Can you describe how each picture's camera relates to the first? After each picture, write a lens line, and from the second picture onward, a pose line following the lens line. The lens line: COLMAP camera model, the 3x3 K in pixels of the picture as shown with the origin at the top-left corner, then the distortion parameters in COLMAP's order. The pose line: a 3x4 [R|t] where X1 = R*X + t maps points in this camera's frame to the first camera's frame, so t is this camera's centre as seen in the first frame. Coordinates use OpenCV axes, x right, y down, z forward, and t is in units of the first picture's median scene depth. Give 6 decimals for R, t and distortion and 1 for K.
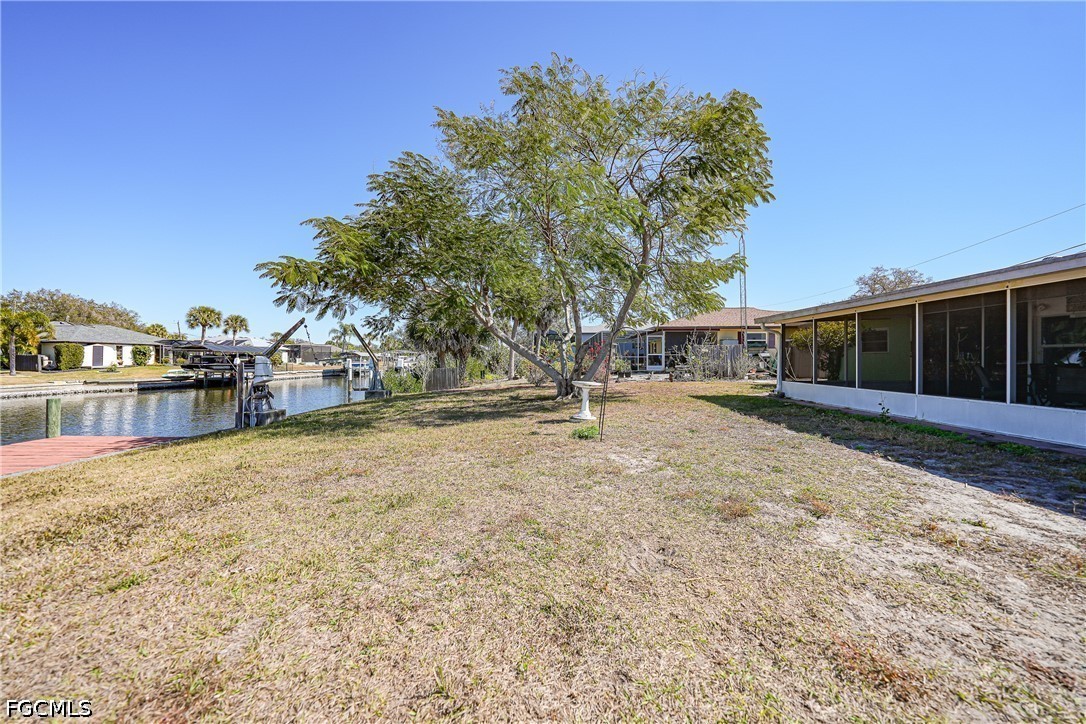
lens RADIAL K [[403.5, 0, 533.9], [0, 403.5, 359.9], [0, 0, 1]] dist [-0.006924, 0.003309]
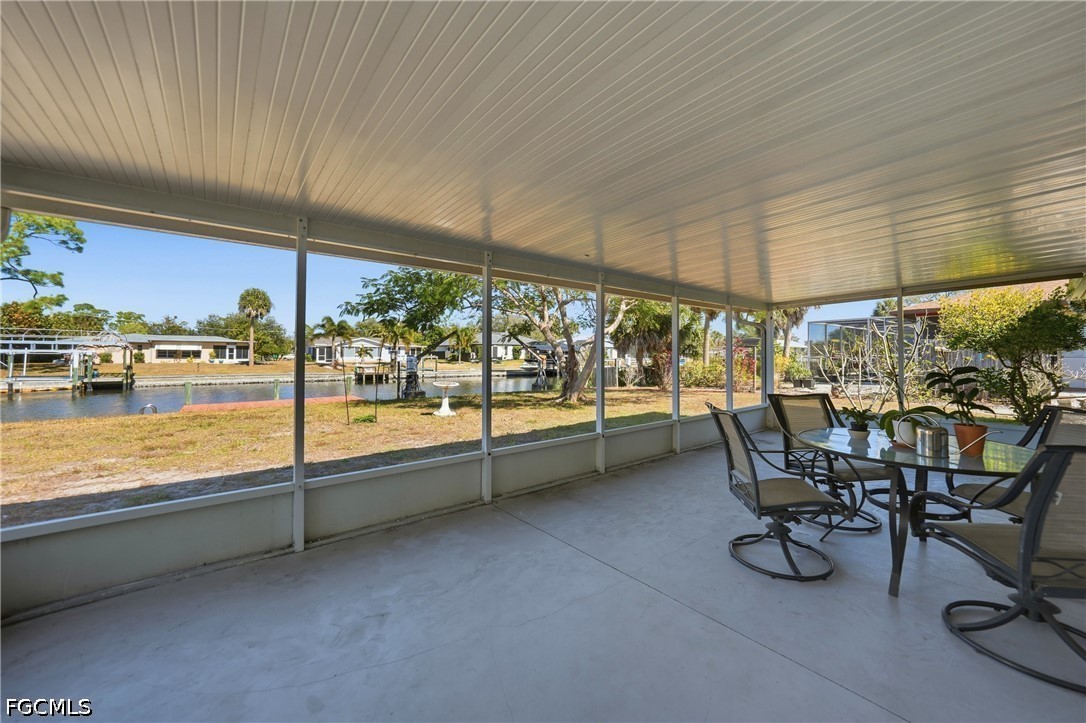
lens RADIAL K [[403.5, 0, 538.6], [0, 403.5, 344.6], [0, 0, 1]] dist [-0.006924, 0.003309]
pose [[0.667160, -0.013489, -0.744793, 0.194187], [-0.006213, 0.999700, -0.023671, -0.006040], [0.744889, 0.020420, 0.666876, 0.068558]]
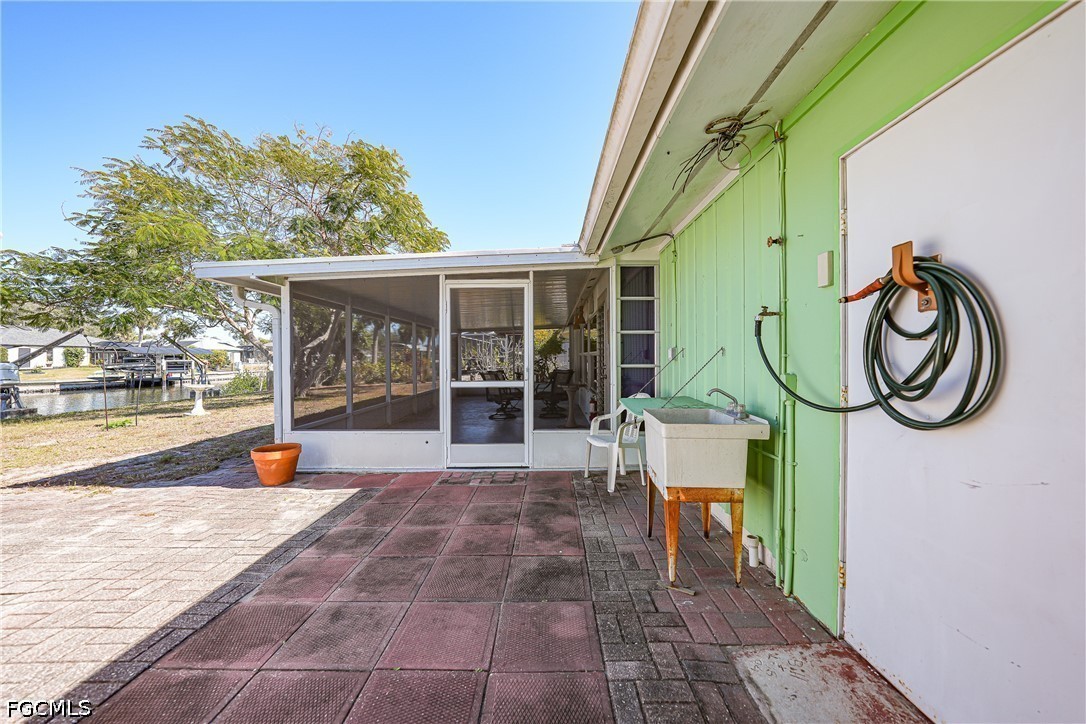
lens RADIAL K [[403.5, 0, 528.4], [0, 403.5, 360.4], [0, 0, 1]] dist [-0.006924, 0.003309]
pose [[0.999983, -0.003250, 0.004847, 0.187319], [0.003218, 0.999973, 0.006642, -0.005165], [-0.004869, -0.006627, 0.999966, -0.034520]]
